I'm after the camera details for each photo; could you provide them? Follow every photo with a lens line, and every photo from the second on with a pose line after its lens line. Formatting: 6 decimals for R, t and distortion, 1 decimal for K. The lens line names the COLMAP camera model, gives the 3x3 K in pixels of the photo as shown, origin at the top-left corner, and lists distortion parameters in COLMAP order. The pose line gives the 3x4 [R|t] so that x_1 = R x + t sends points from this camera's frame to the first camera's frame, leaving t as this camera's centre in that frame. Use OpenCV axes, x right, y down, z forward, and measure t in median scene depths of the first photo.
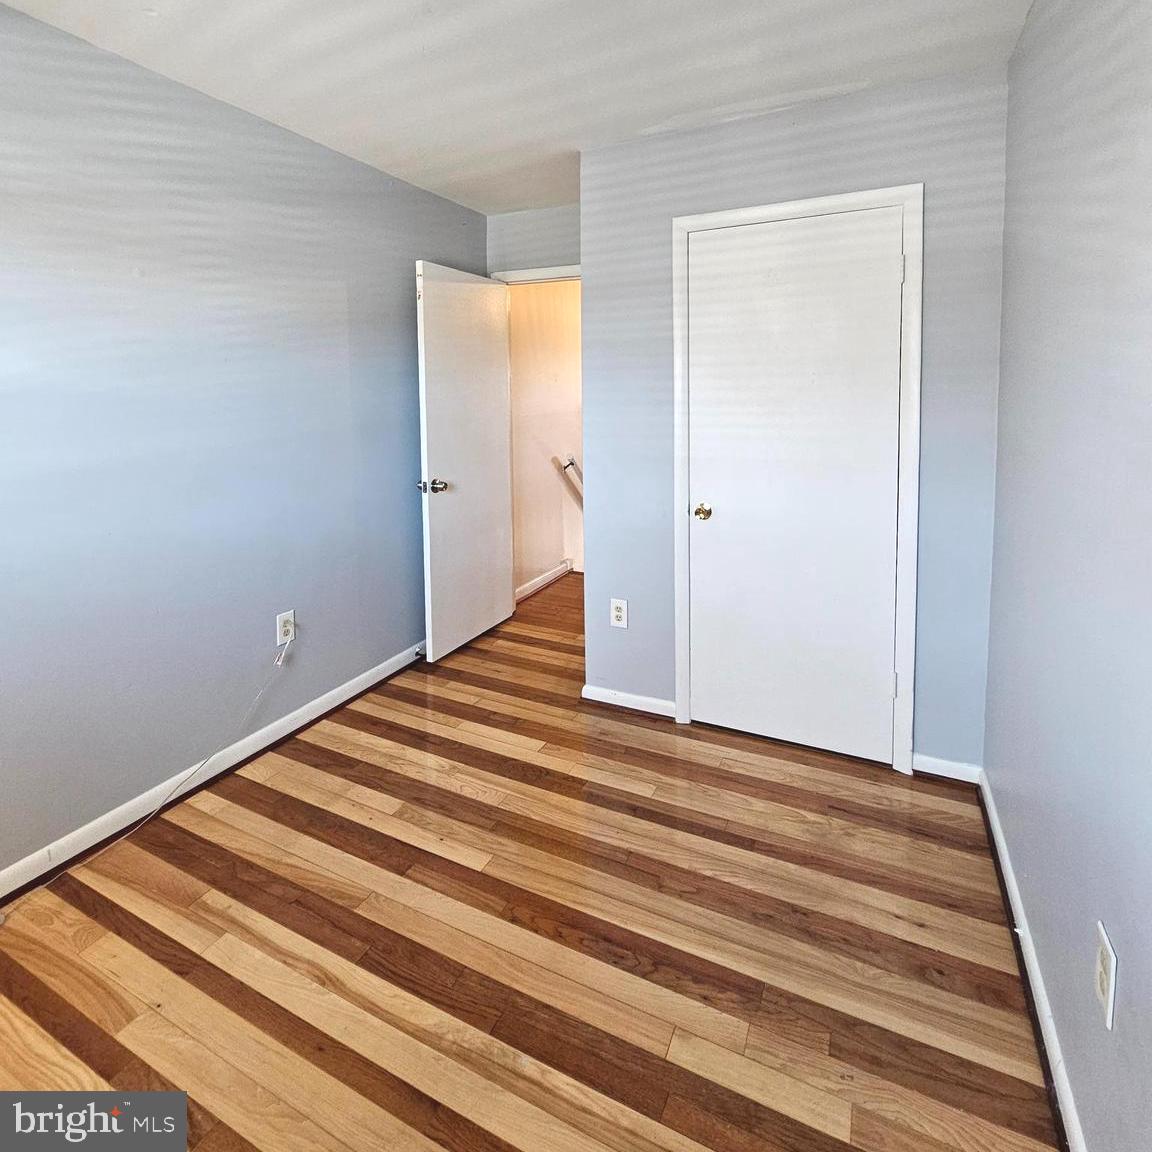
lens RADIAL K [[628.3, 0, 570.3], [0, 628.3, 564.8], [0, 0, 1]] dist [-0.003615, 0.000354]
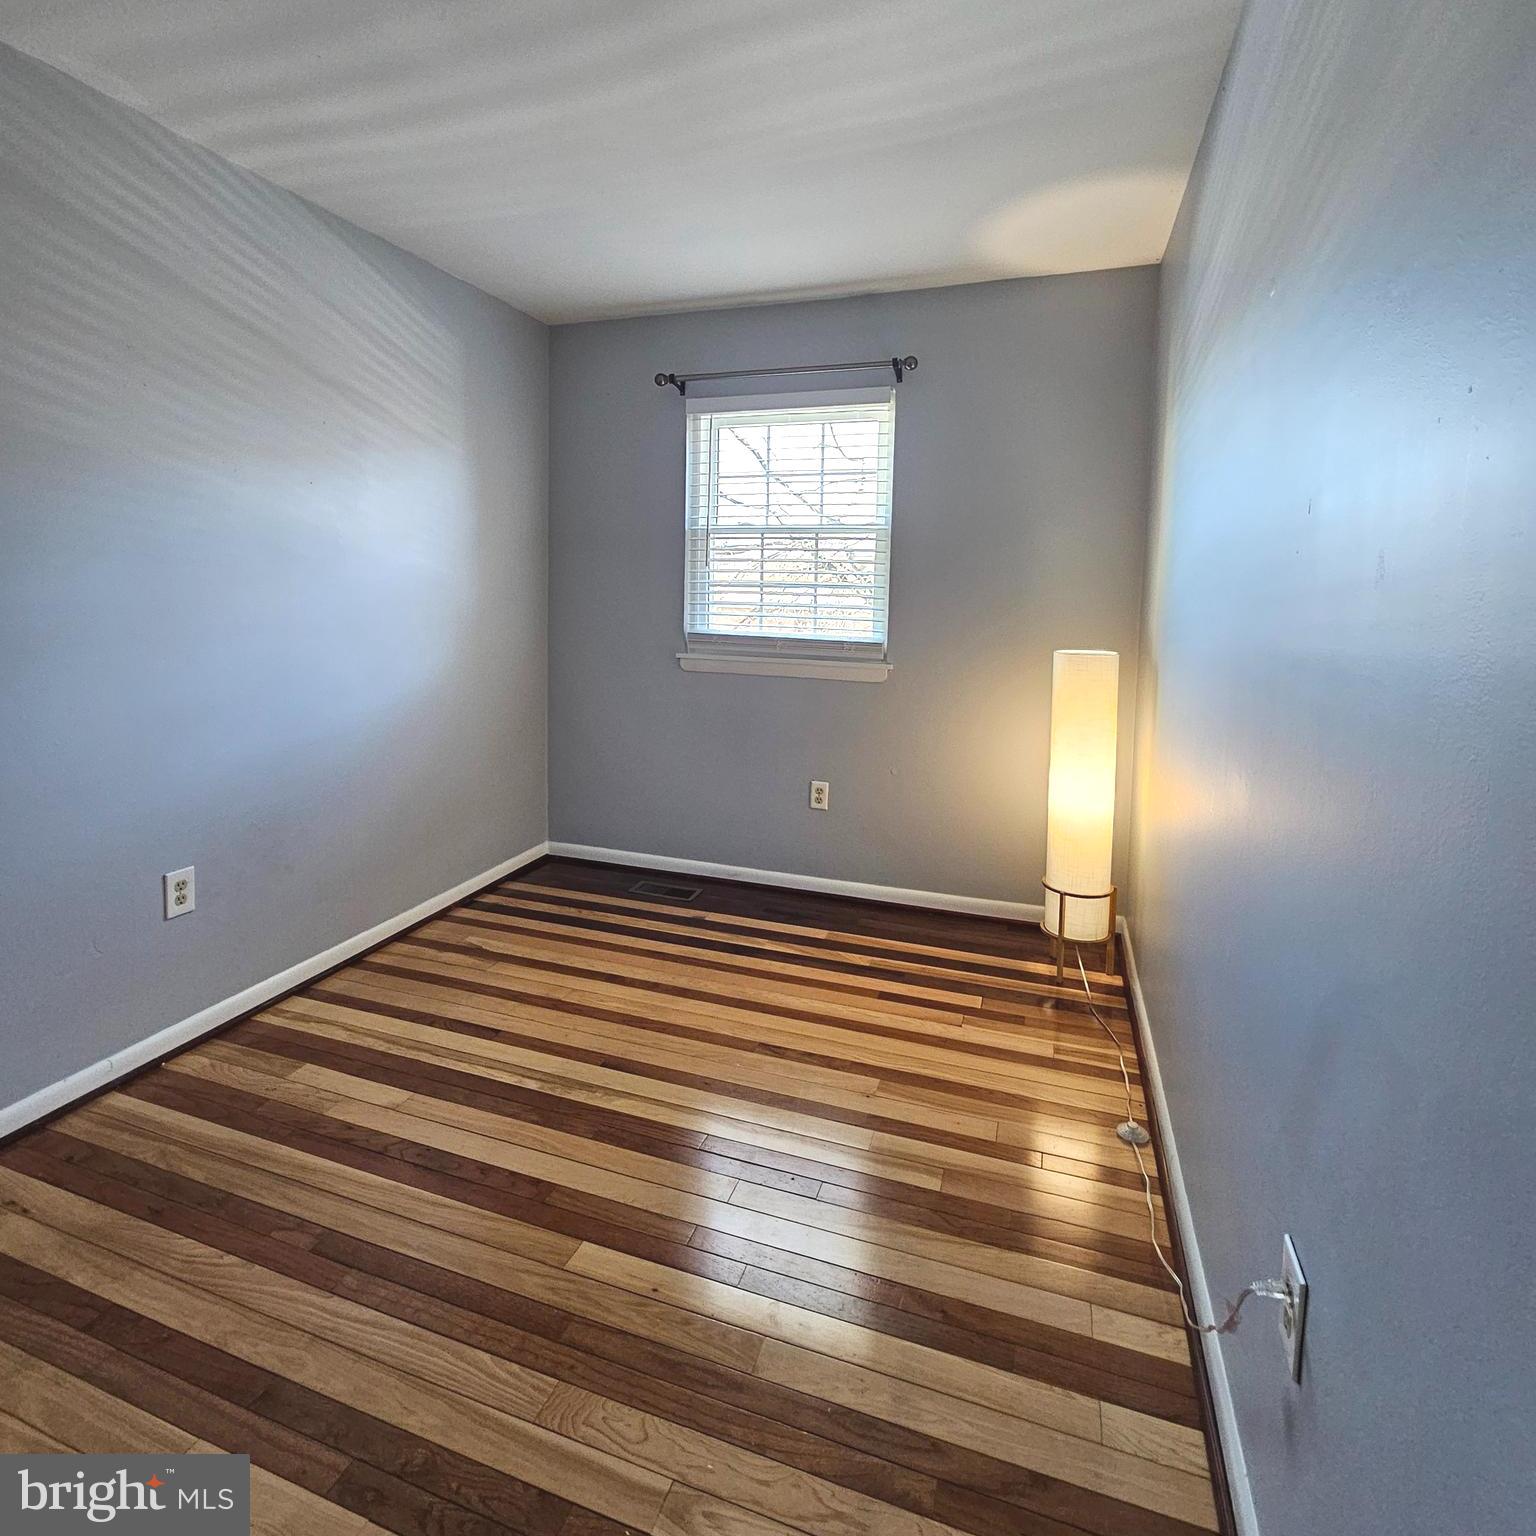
lens RADIAL K [[837.7, 0, 760.4], [0, 837.7, 753.1], [0, 0, 1]] dist [-0.003615, 0.000354]
pose [[-0.992314, 0.020299, -0.122072, -0.255497], [-0.036876, 0.893132, 0.448281, -0.428012], [0.118126, 0.449337, -0.885518, 1.738611]]
